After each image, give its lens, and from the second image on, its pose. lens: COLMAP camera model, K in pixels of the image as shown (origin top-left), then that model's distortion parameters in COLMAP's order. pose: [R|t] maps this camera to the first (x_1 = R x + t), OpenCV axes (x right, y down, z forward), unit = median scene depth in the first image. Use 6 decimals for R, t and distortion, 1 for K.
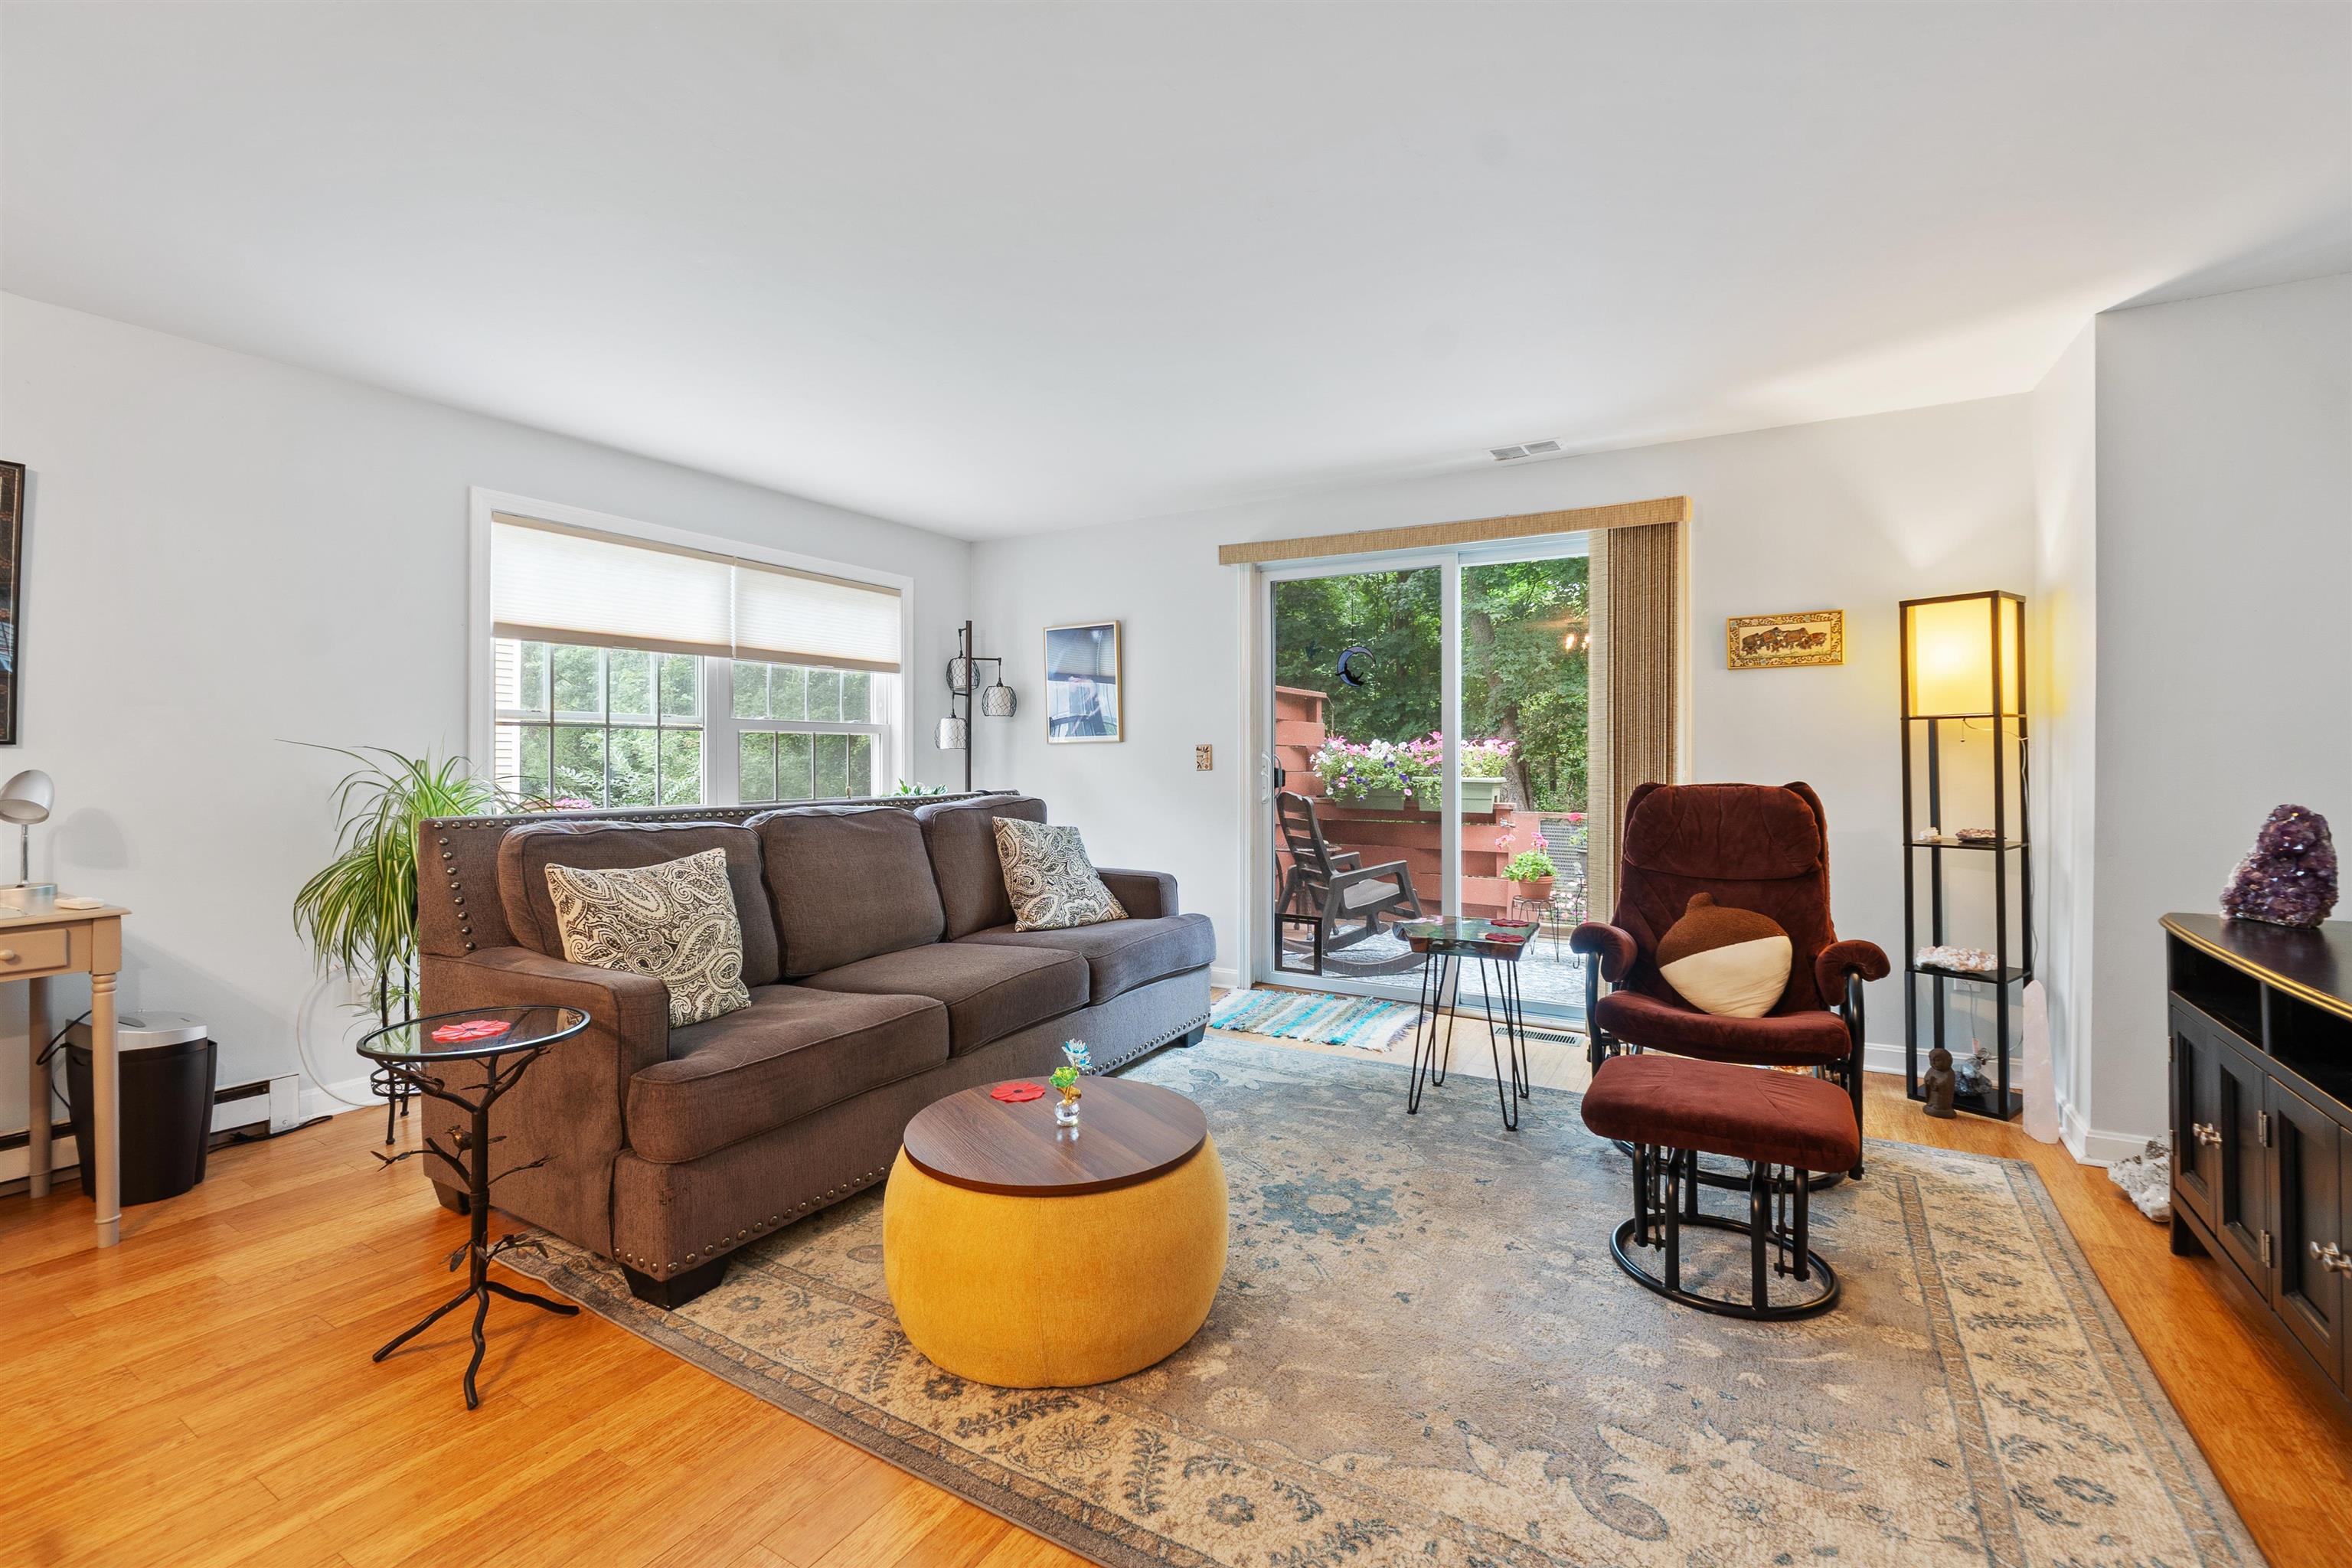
lens RADIAL K [[1014.3, 0, 1173.7], [0, 1014.3, 755.5], [0, 0, 1]] dist [-0.012762, -0.000145]
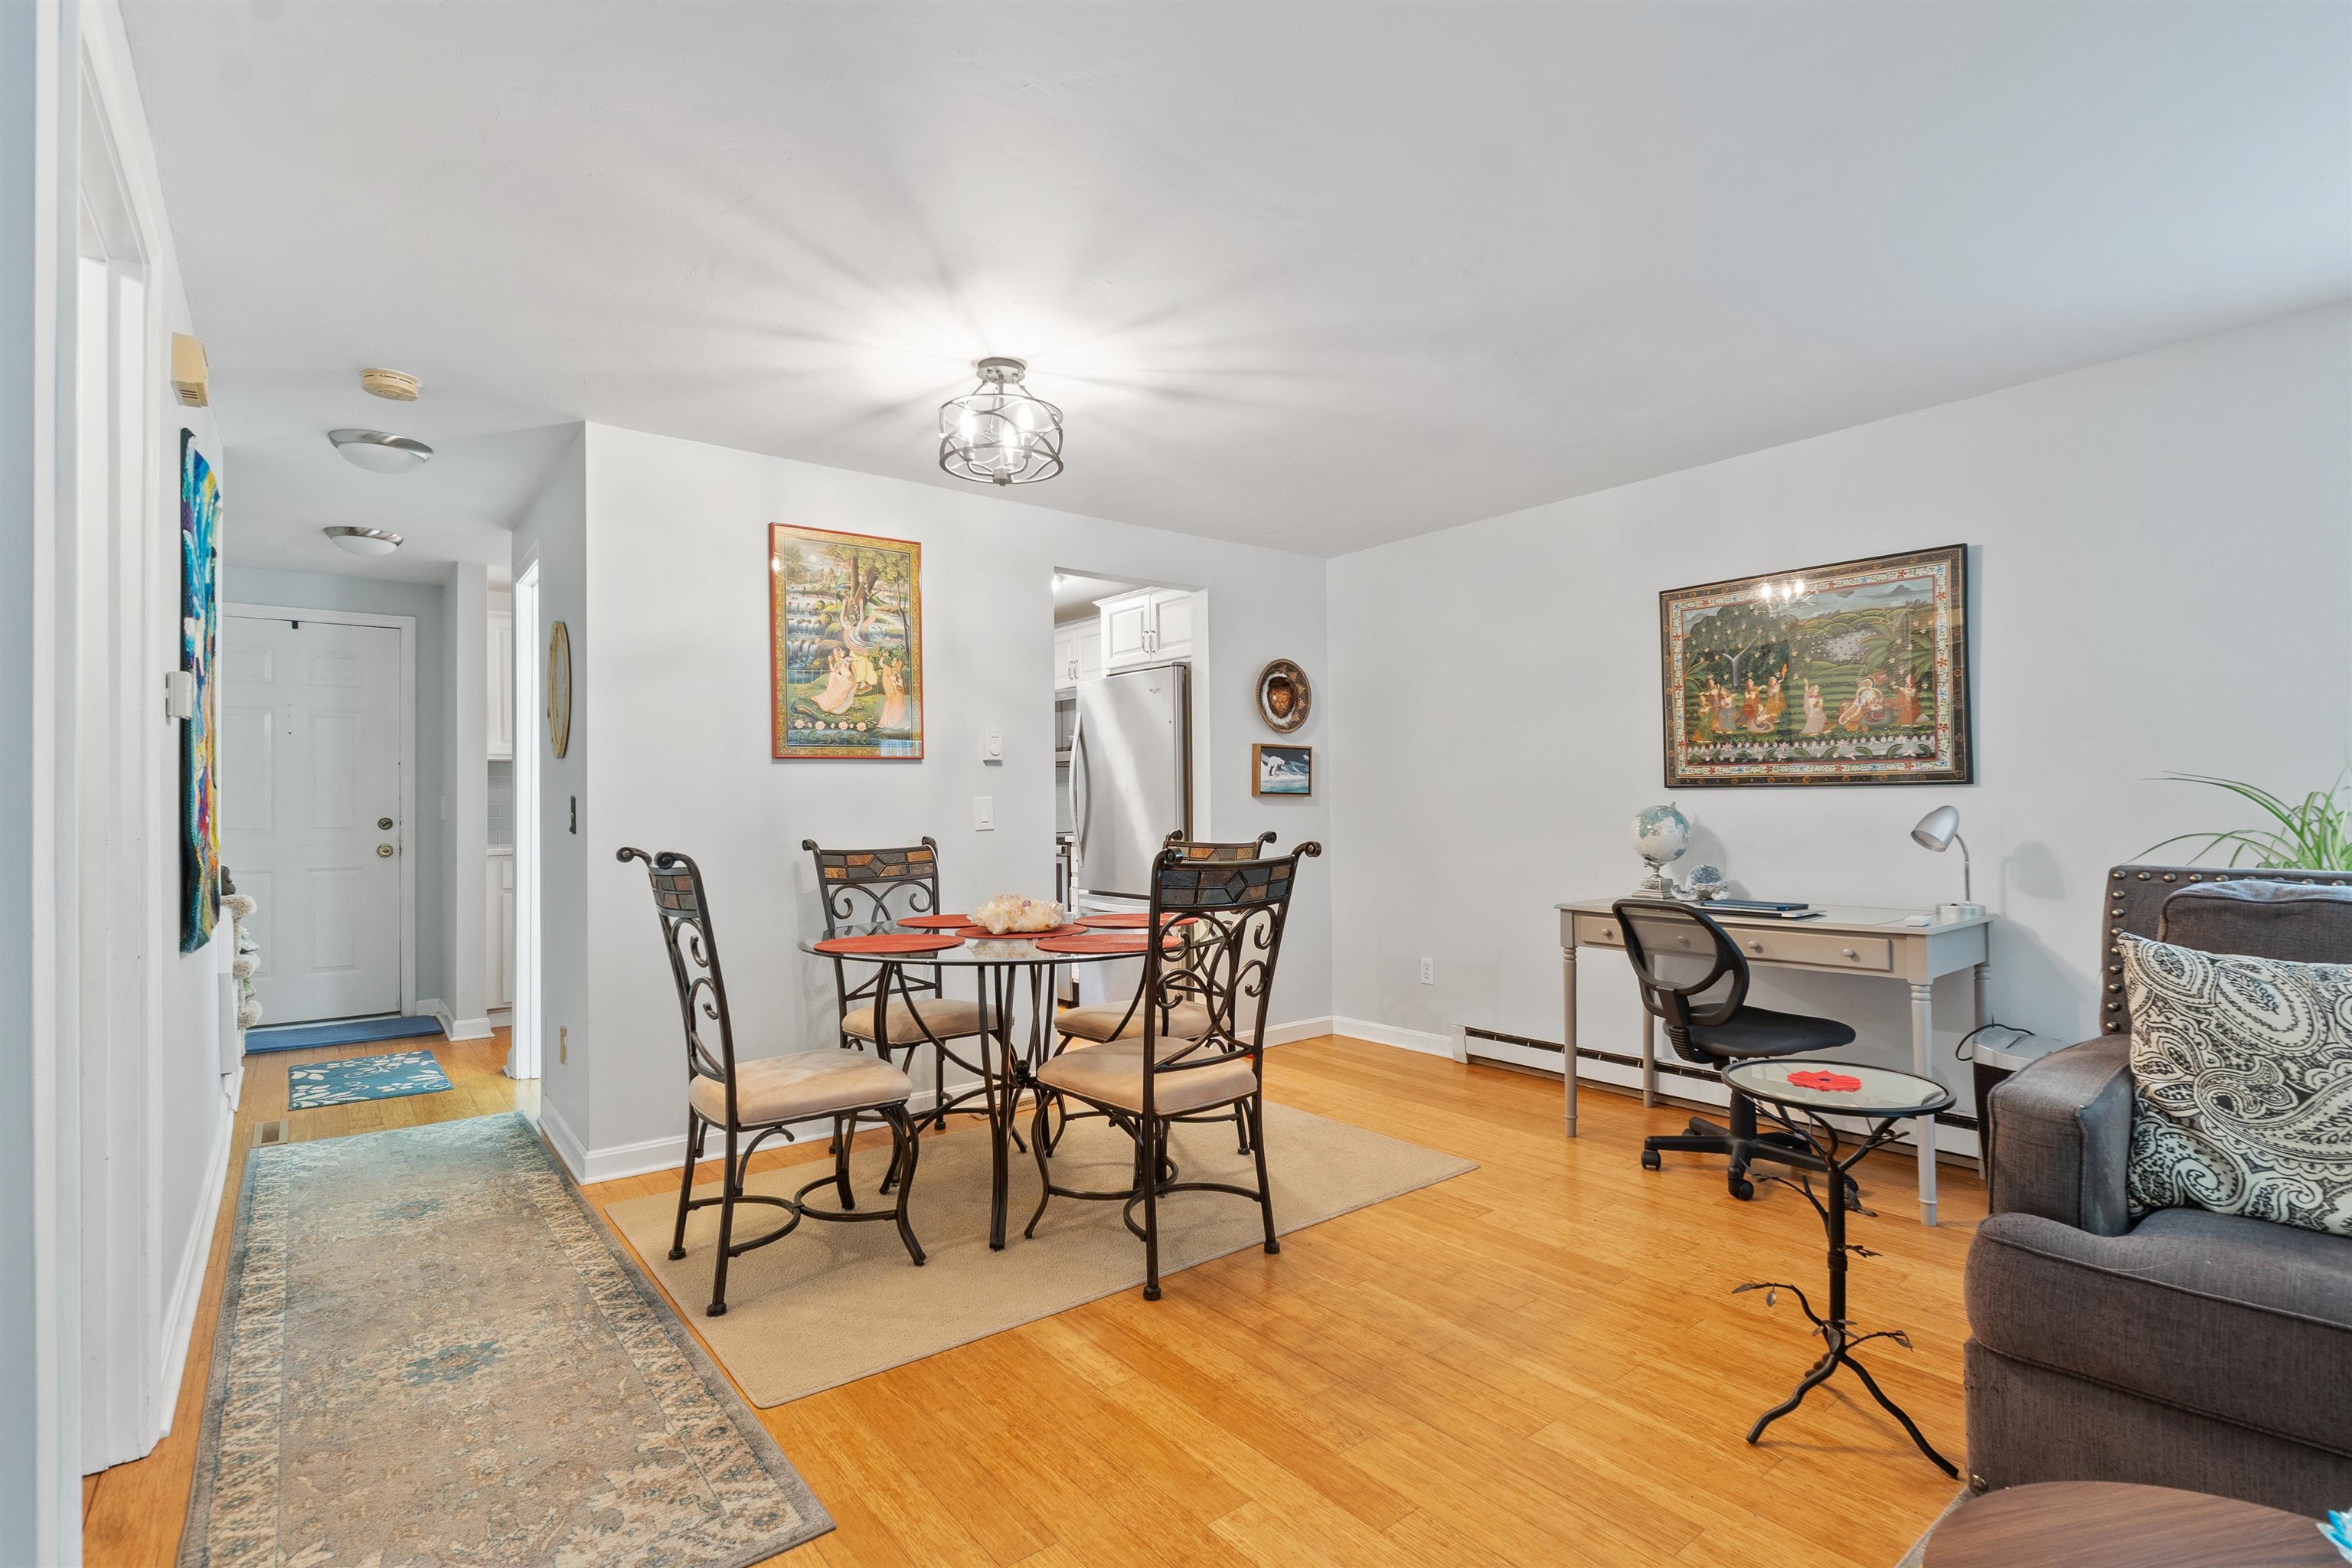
lens RADIAL K [[1092.1, 0, 1166.0], [0, 1092.1, 797.2], [0, 0, 1]] dist [-0.013229, -0.000241]
pose [[-0.370916, -0.004519, -0.928656, 0.290363], [0.016354, 0.999801, -0.011397, 0.003265], [0.928523, -0.019415, -0.370768, 0.476066]]
